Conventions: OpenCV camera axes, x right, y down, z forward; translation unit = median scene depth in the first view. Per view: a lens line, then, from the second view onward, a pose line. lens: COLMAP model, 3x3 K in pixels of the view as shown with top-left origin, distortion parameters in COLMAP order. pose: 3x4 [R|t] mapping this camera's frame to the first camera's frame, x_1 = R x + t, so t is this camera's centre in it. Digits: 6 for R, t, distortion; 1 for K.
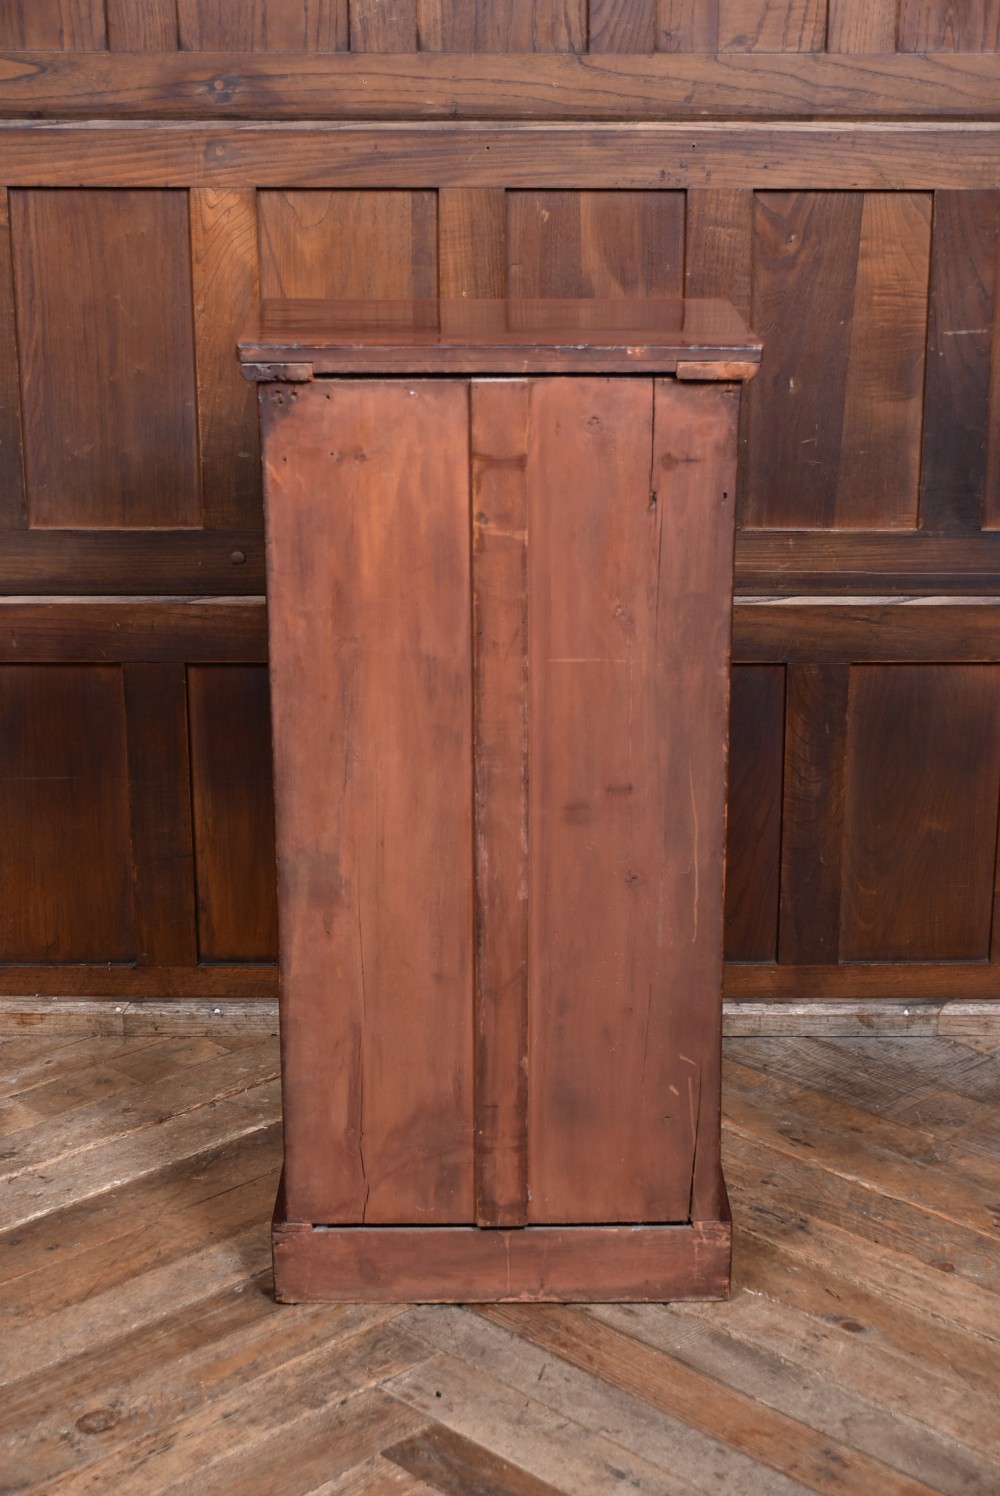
lens RADIAL K [[2522.0, 0, 532.1], [0, 2522.0, 810.5], [0, 0, 1]] dist [0.014572, 0.000000]
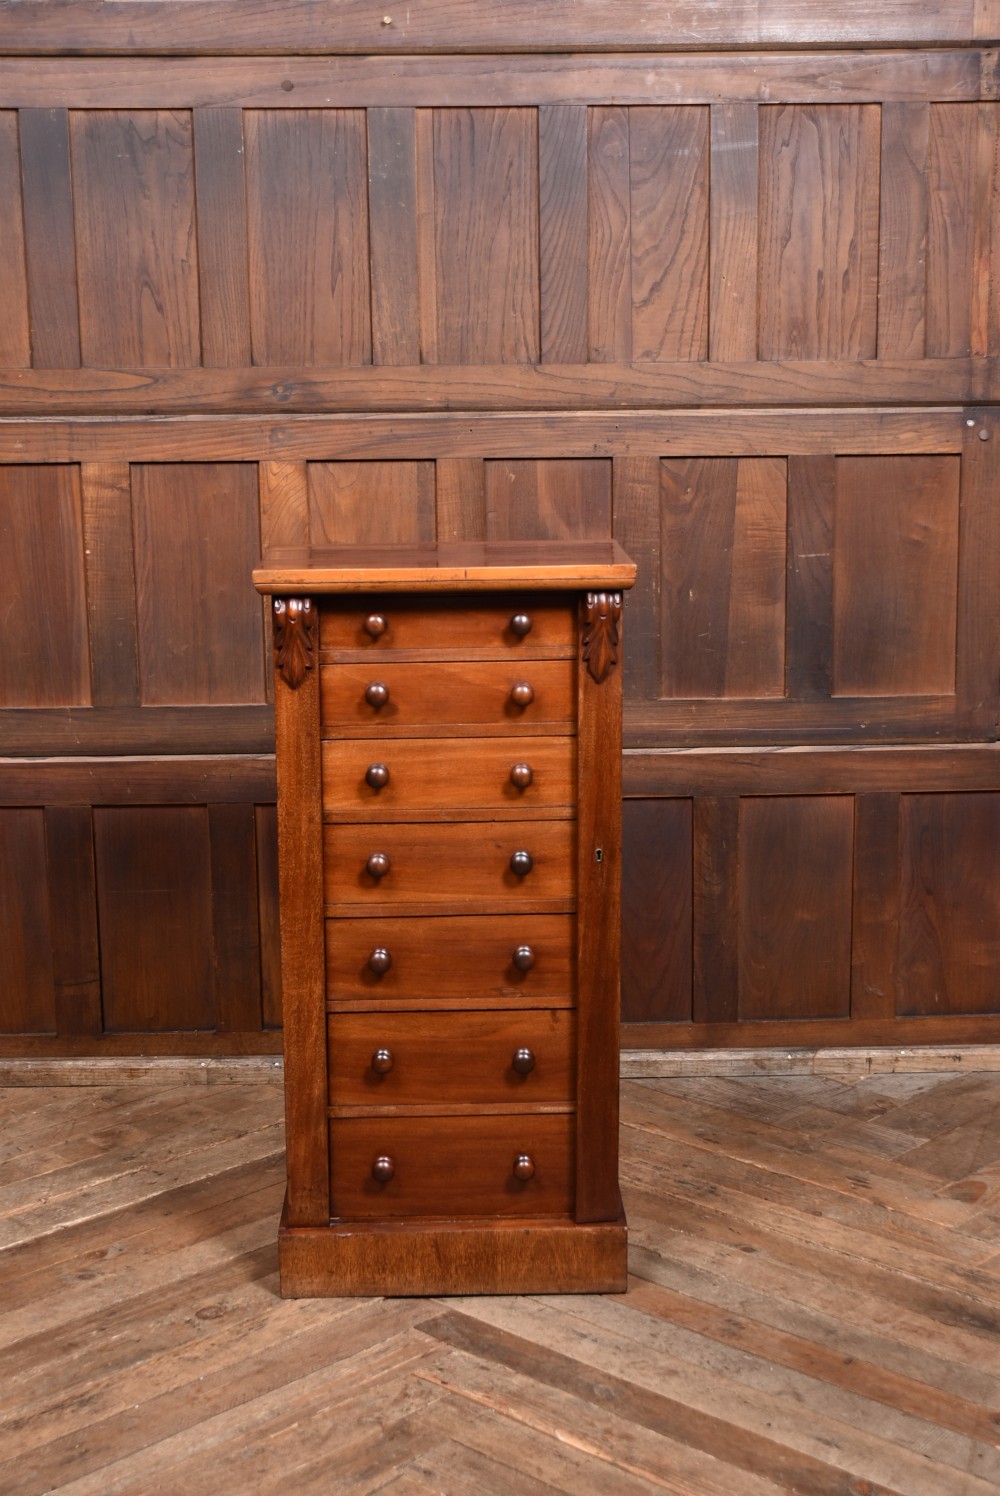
lens RADIAL K [[2255.6, 0, 529.3], [0, 2255.6, 809.3], [0, 0, 1]] dist [0.007456, 0.000000]
pose [[0.999728, -0.016185, 0.016798, -0.009419], [0.017882, 0.994168, -0.106351, 0.082022], [-0.014979, 0.106622, 0.994187, -0.229473]]
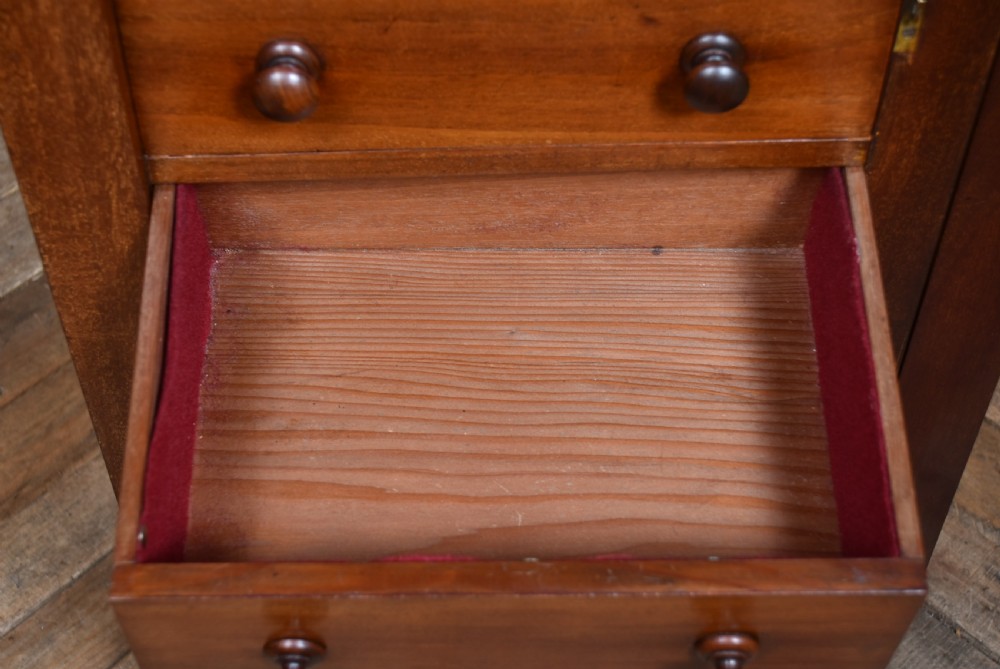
lens RADIAL K [[1720.1, 0, 501.1], [0, 1720.1, 341.6], [0, 0, 1]] dist [-0.051688, 0.000000]
pose [[0.999895, -0.014195, 0.002922, -0.029646], [0.010496, 0.848323, 0.529375, -0.102721], [-0.009993, -0.529288, 0.848383, 0.532843]]
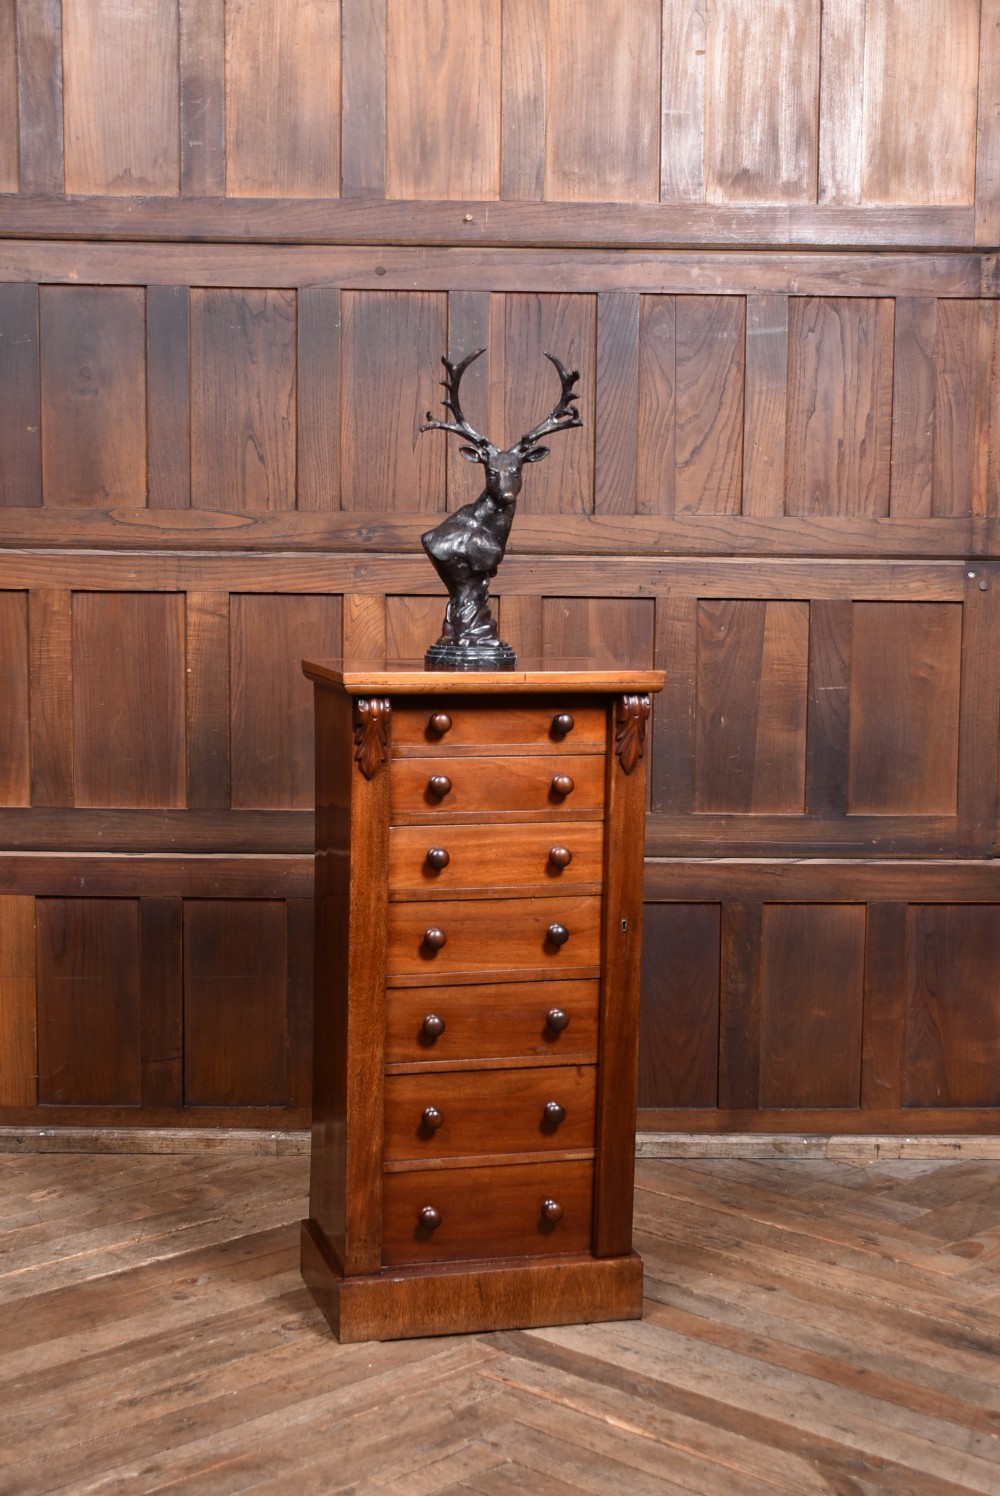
lens RADIAL K [[2255.6, 0, 535.6], [0, 2255.6, 813.1], [0, 0, 1]] dist [0.007456, 0.000000]
pose [[0.999747, 0.006929, 0.021397, -0.043923], [-0.002593, 0.980528, -0.196360, 0.167196], [-0.022341, 0.196255, 0.980298, -0.368495]]
